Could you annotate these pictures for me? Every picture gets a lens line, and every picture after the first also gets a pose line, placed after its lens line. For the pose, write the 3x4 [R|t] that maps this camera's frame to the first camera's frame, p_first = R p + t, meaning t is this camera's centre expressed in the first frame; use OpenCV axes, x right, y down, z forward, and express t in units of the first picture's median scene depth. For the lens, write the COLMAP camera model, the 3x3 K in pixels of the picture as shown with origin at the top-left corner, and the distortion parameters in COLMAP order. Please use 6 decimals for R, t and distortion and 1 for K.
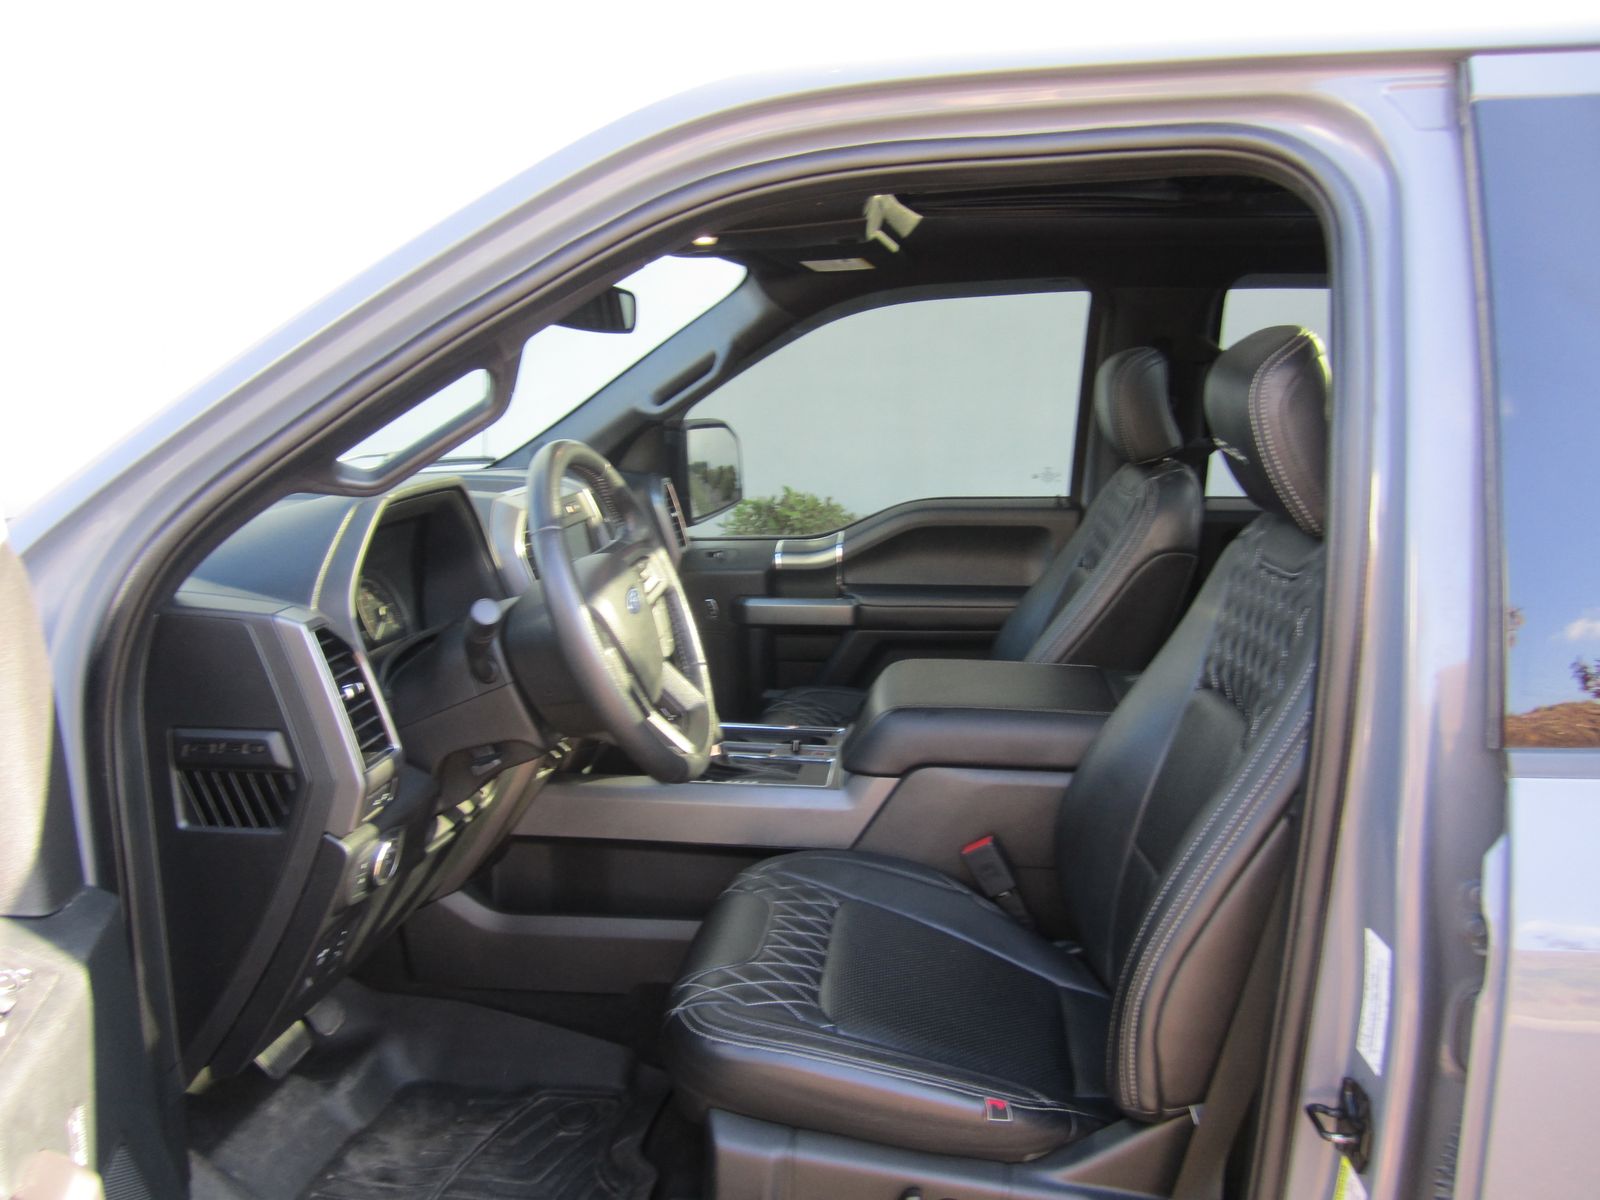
lens RADIAL K [[1336.7, 0, 800.0], [0, 1336.7, 600.0], [0, 0, 1]] dist [-0.049983, 0.007461]
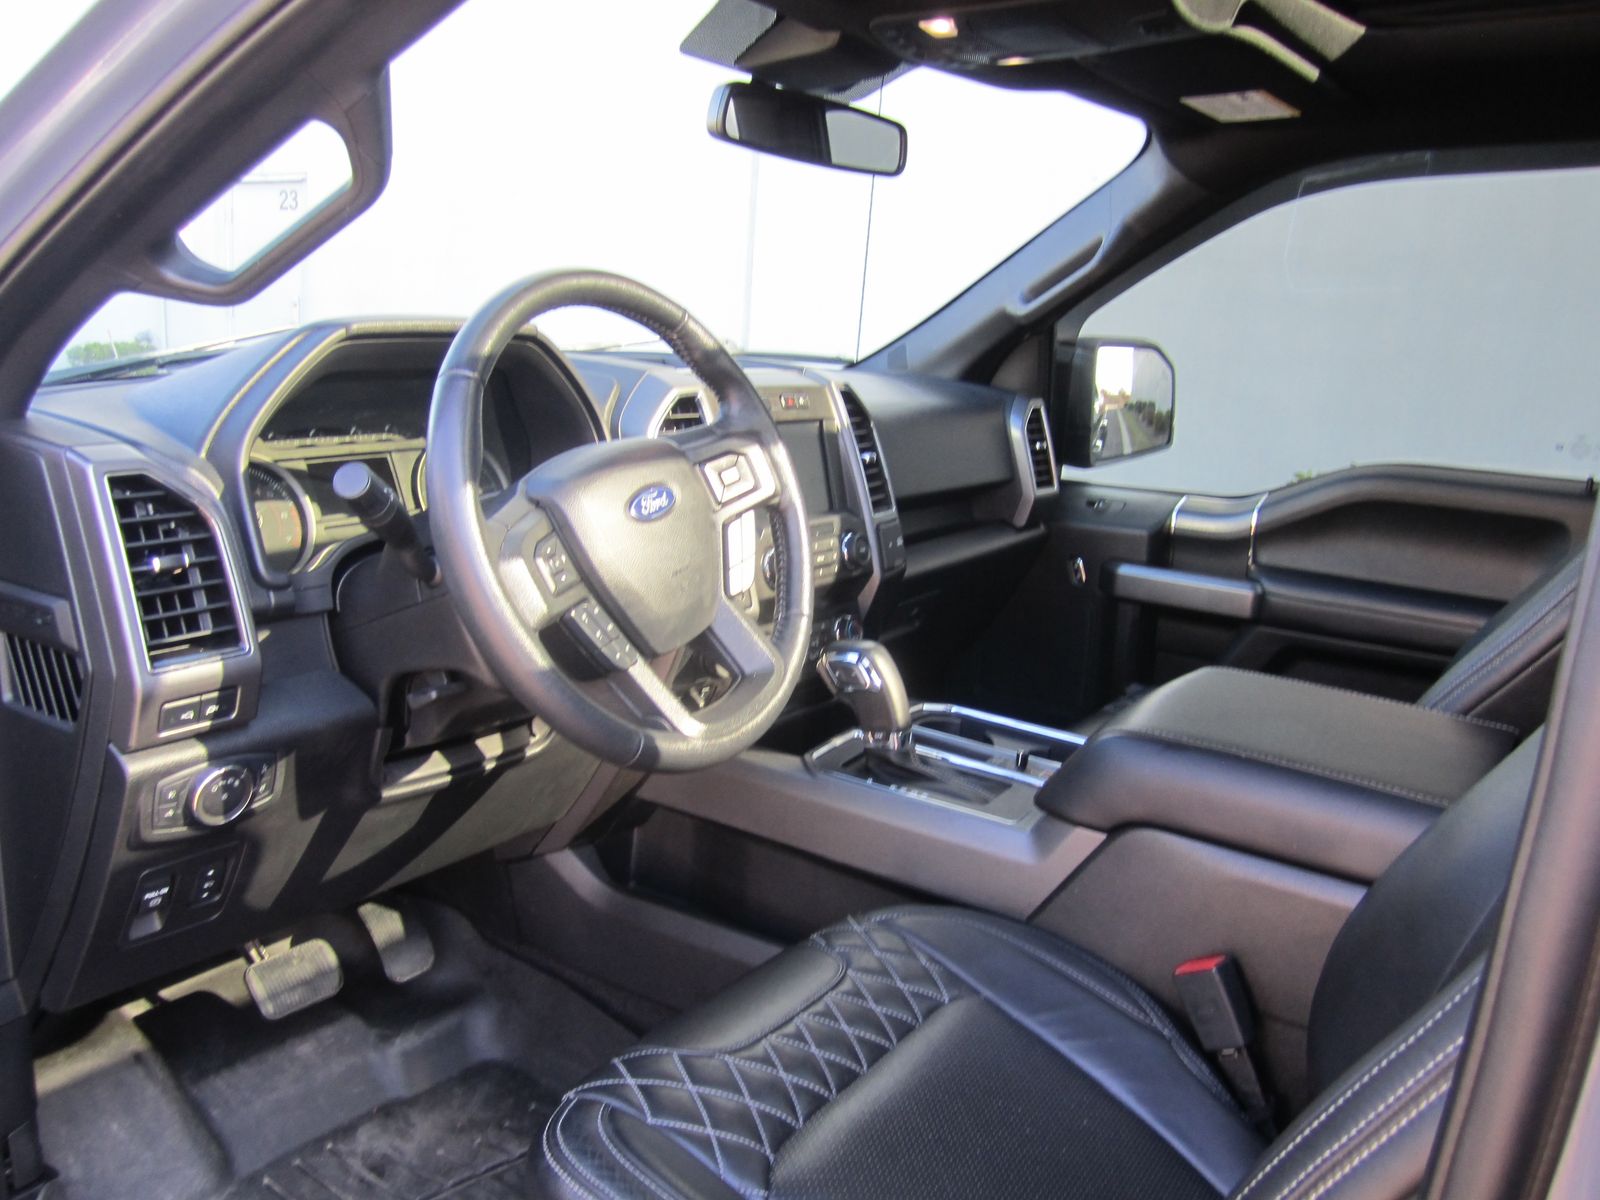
lens RADIAL K [[1336.7, 0, 800.0], [0, 1336.7, 600.0], [0, 0, 1]] dist [-0.049983, 0.007461]
pose [[0.886796, 0.147868, -0.437867, 0.235479], [-0.135684, 0.988983, 0.059184, -0.001467], [0.441795, 0.006928, 0.897089, 0.374473]]
